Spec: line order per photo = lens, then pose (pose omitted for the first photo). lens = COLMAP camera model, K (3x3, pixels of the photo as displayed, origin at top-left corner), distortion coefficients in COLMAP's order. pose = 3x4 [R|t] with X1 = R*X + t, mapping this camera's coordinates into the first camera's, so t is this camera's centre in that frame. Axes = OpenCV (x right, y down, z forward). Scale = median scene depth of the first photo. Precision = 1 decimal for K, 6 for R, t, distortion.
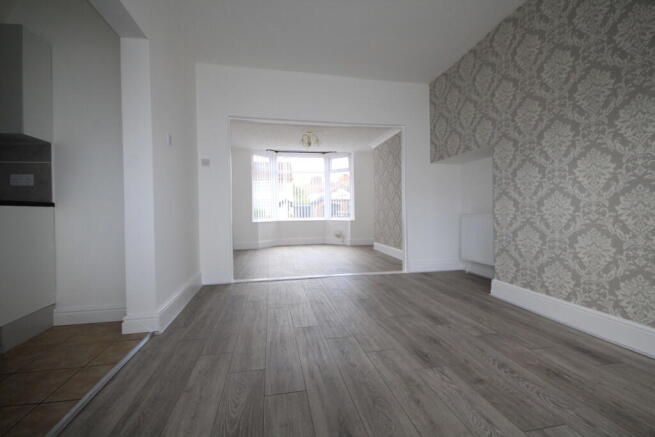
lens RADIAL K [[300.3, 0, 329.7], [0, 300.3, 217.9], [0, 0, 1]] dist [-0.016506, -0.000438]
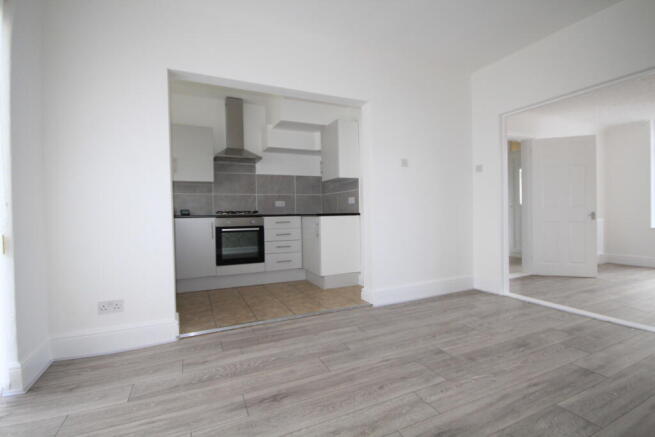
lens RADIAL K [[300.3, 0, 329.7], [0, 300.3, 217.9], [0, 0, 1]] dist [-0.016506, -0.000438]
pose [[0.227429, 0.026904, -0.973423, 0.752842], [-0.004900, 0.999637, 0.026484, -0.071067], [0.973782, -0.001253, 0.227479, 0.466076]]
